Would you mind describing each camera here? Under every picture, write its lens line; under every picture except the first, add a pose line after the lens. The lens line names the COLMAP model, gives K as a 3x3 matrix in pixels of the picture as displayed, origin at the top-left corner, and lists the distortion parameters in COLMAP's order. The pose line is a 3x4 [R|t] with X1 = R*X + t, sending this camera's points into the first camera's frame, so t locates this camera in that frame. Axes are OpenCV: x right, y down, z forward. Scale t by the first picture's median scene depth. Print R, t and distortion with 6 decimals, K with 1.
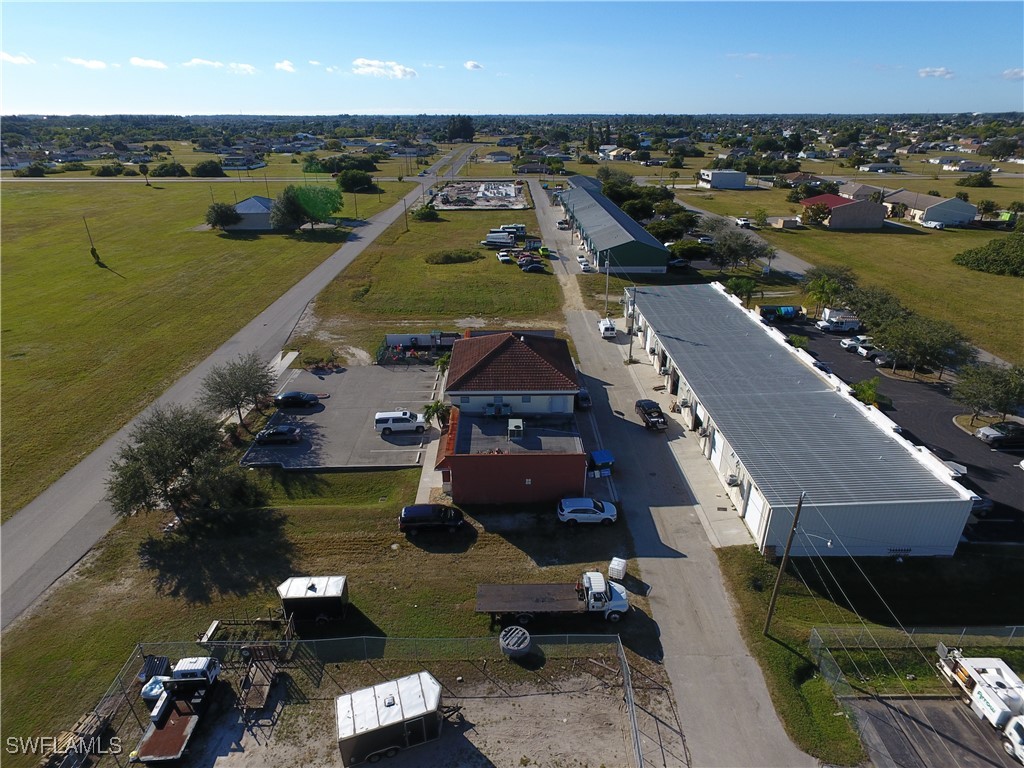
lens RADIAL K [[591.6, 0, 509.1], [0, 591.6, 386.0], [0, 0, 1]] dist [-0.009774, 0.013463]
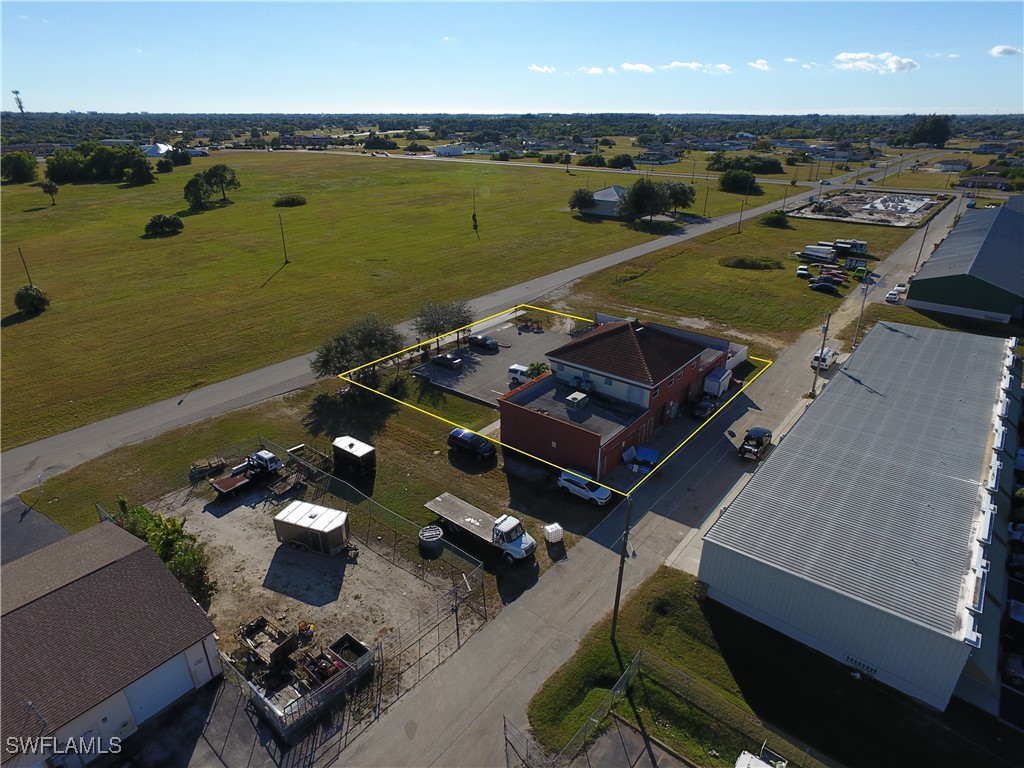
lens RADIAL K [[591.6, 0, 509.1], [0, 591.6, 386.0], [0, 0, 1]] dist [-0.009774, 0.013463]
pose [[0.769466, 0.272198, -0.577781, 0.311056], [-0.271456, 0.958241, 0.089922, -0.010738], [0.578130, 0.087650, 0.811224, 0.024988]]
